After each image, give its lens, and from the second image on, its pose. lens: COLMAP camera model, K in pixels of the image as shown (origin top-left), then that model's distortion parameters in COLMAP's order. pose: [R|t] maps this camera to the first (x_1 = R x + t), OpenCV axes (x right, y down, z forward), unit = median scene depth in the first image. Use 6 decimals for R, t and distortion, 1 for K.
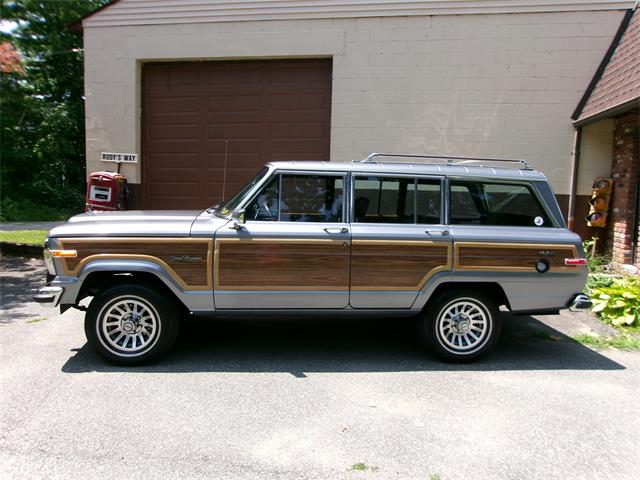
lens RADIAL K [[532.6, 0, 320.0], [0, 532.6, 240.0], [0, 0, 1]] dist [-0.011882, -0.004487]
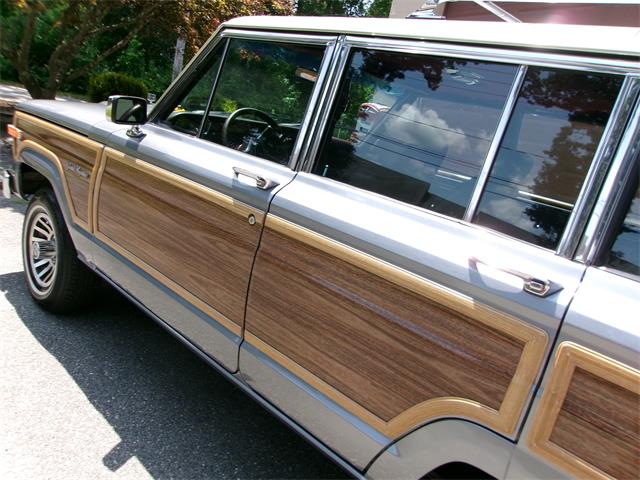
lens RADIAL K [[507.4, 0, 318.8], [0, 507.4, 229.4], [0, 0, 1]] dist [0.000575, 0.004623]
pose [[0.634516, 0.268715, -0.724694, 0.333570], [-0.241604, 0.959590, 0.144274, -0.047565], [0.734178, 0.083545, 0.673798, 0.771781]]
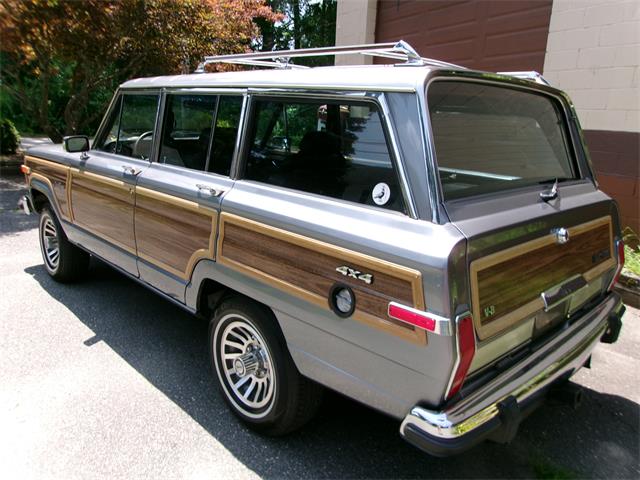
lens RADIAL K [[507.4, 0, 318.8], [0, 507.4, 229.4], [0, 0, 1]] dist [0.000575, 0.004623]
pose [[0.599996, 0.173923, -0.780868, 0.726439], [-0.098095, 0.984711, 0.143951, -0.062973], [0.793966, -0.009771, 0.607884, 0.764576]]
